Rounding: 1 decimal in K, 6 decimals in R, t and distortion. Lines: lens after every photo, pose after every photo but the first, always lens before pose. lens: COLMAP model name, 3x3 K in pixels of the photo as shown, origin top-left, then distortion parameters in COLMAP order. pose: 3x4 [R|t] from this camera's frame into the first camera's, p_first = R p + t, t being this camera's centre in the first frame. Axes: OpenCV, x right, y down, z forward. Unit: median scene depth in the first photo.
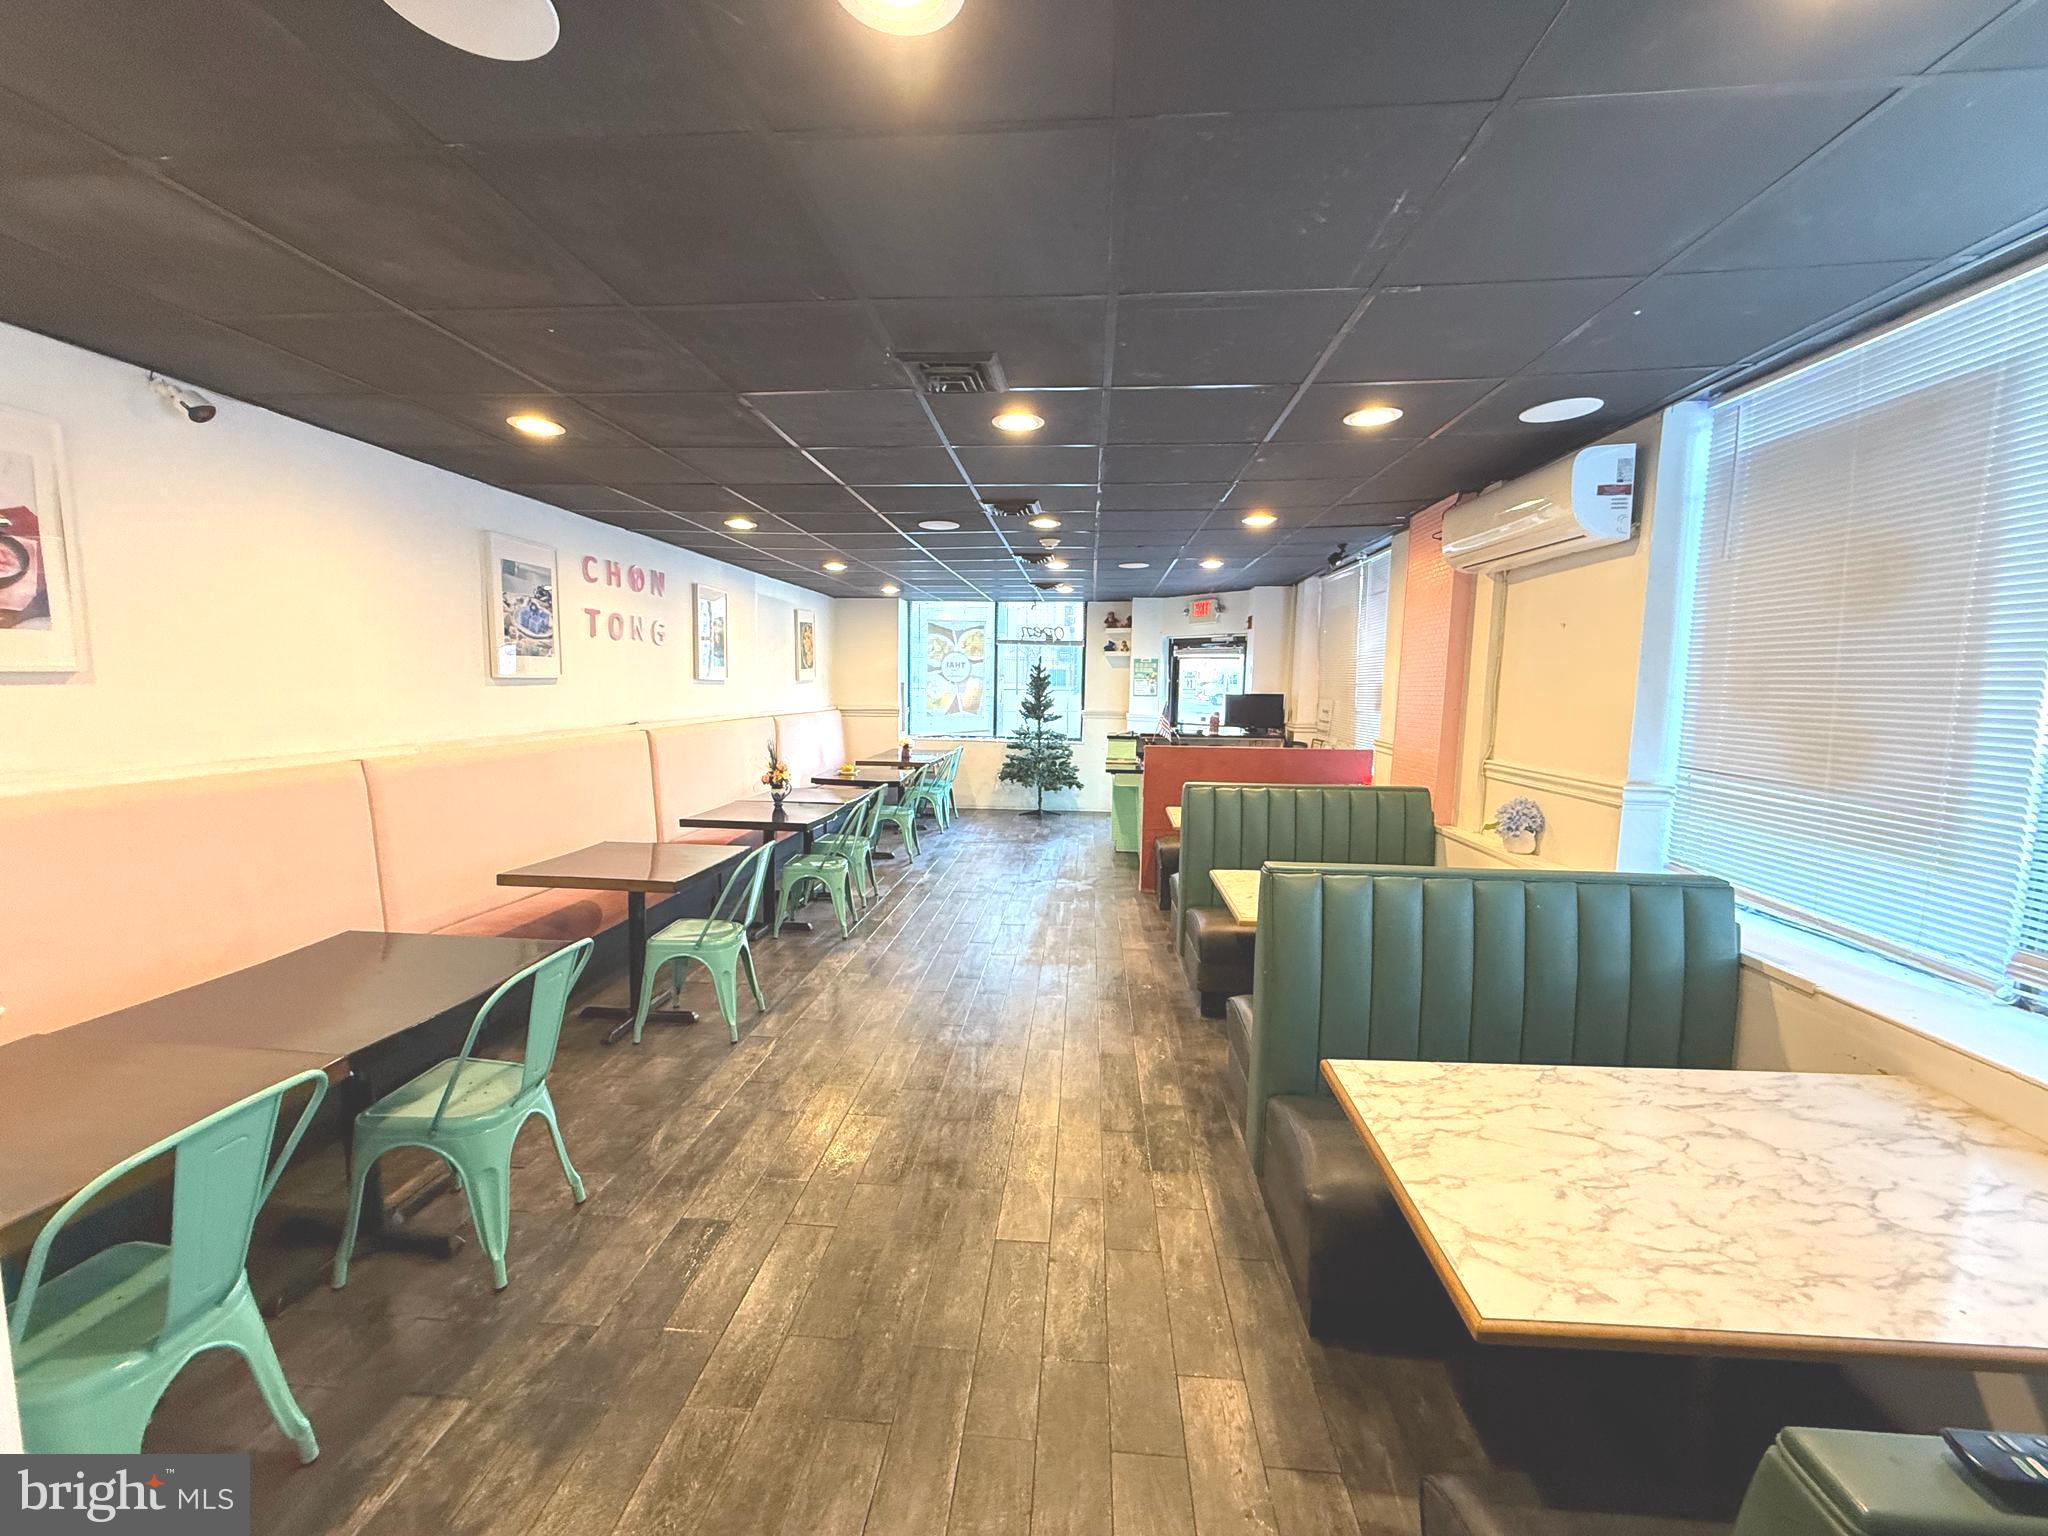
lens RADIAL K [[812.6, 0, 1021.0], [0, 812.6, 766.3], [0, 0, 1]] dist [-0.000047, -0.000219]
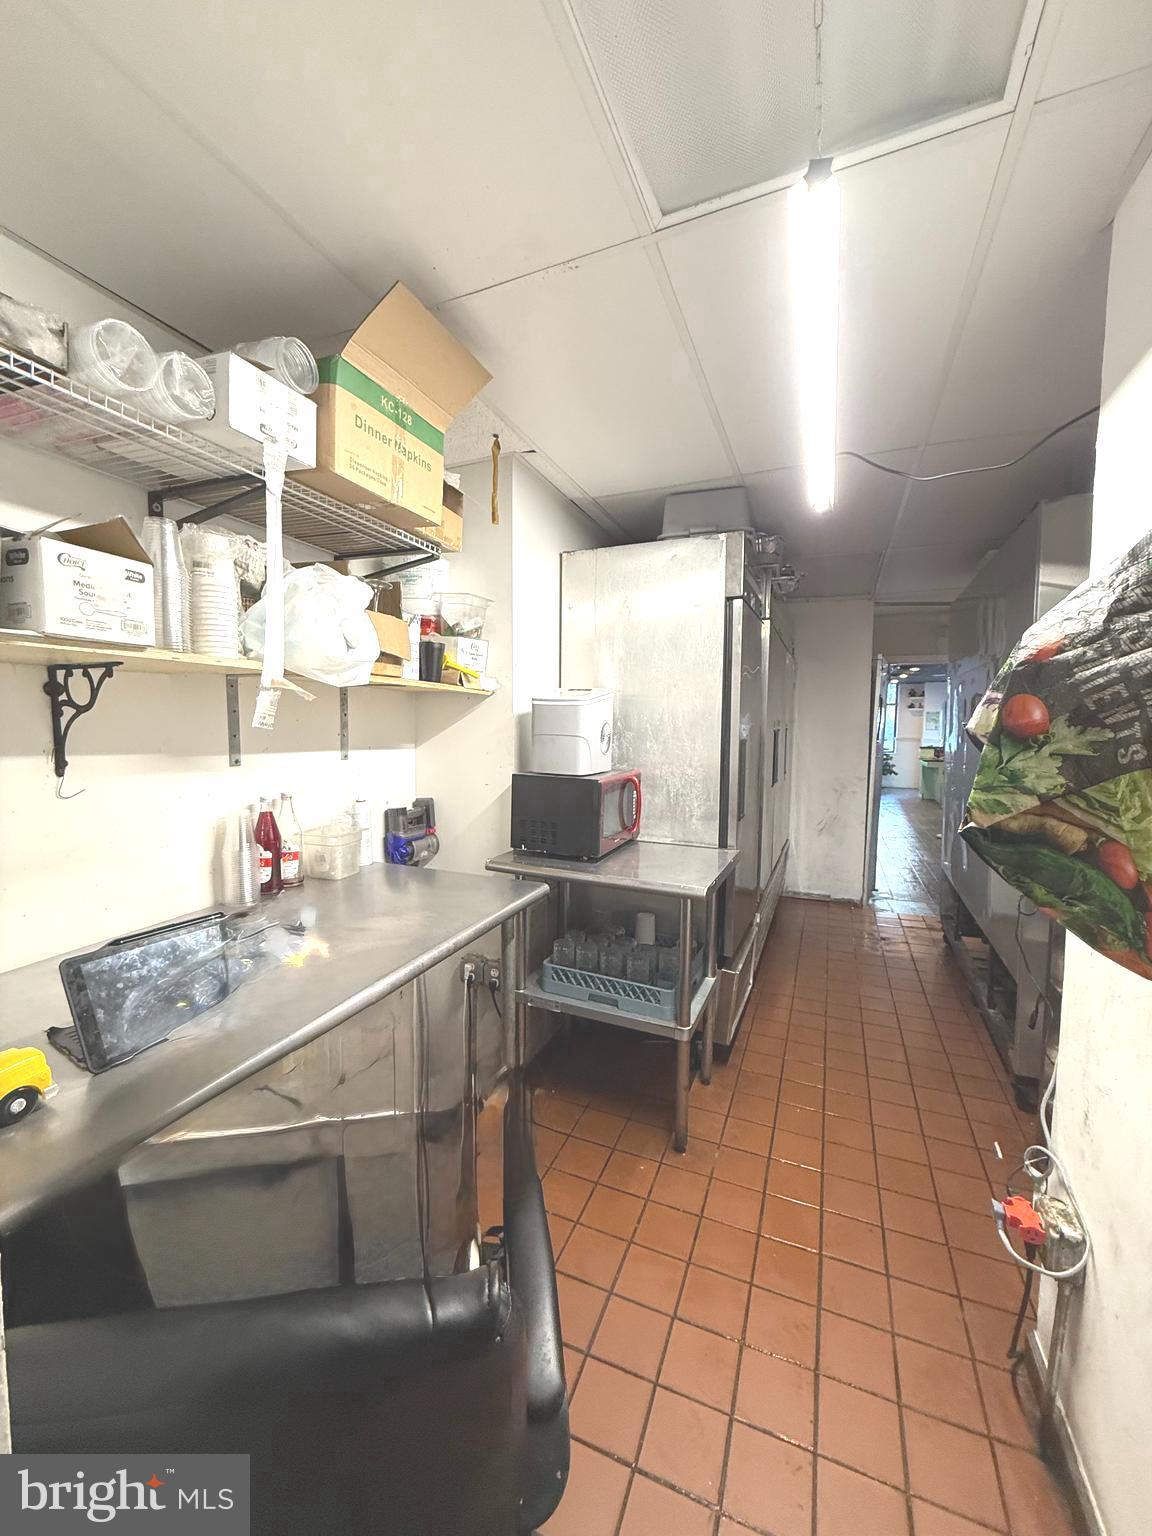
lens RADIAL K [[609.5, 0, 576.0], [0, 609.5, 768.0], [0, 0, 1]] dist [-0.000047, -0.000219]
pose [[0.952091, 0.009264, -0.305673, -0.375778], [-0.019030, 0.999399, -0.028985, 0.115541], [0.305221, 0.033413, 0.951695, -1.190797]]
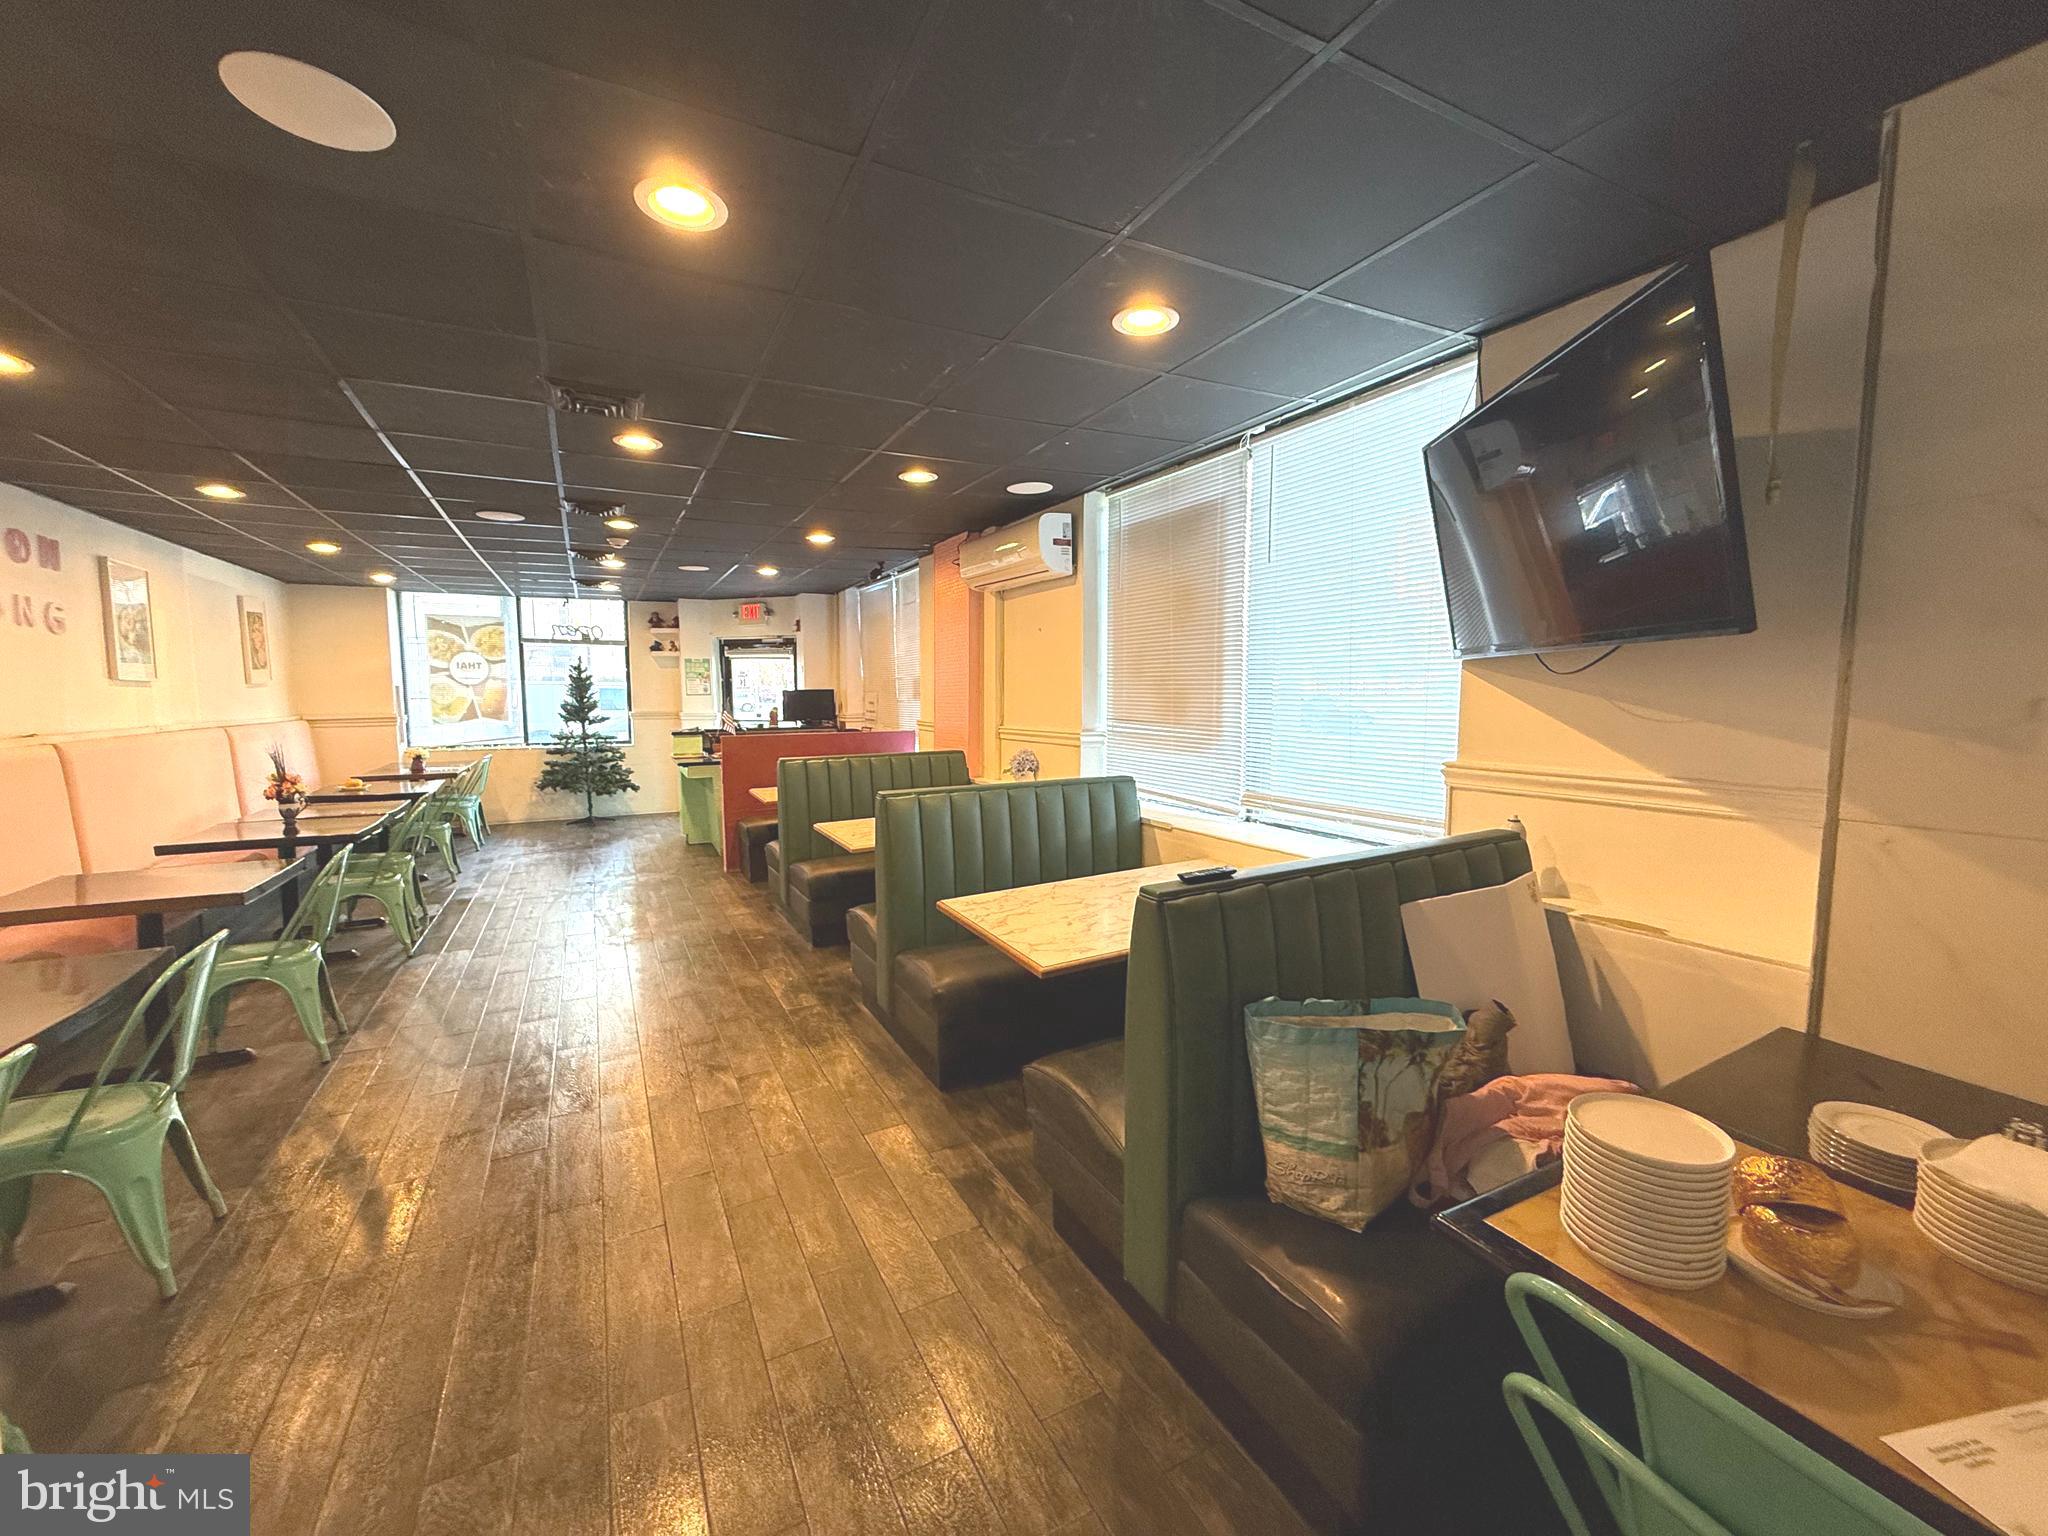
lens RADIAL K [[812.6, 0, 1021.0], [0, 812.6, 766.3], [0, 0, 1]] dist [-0.000047, -0.000219]
pose [[0.841291, -0.068079, 0.536278, -0.099135], [0.072241, 0.997299, 0.013276, 0.030455], [-0.535733, 0.027572, 0.843937, -0.128749]]
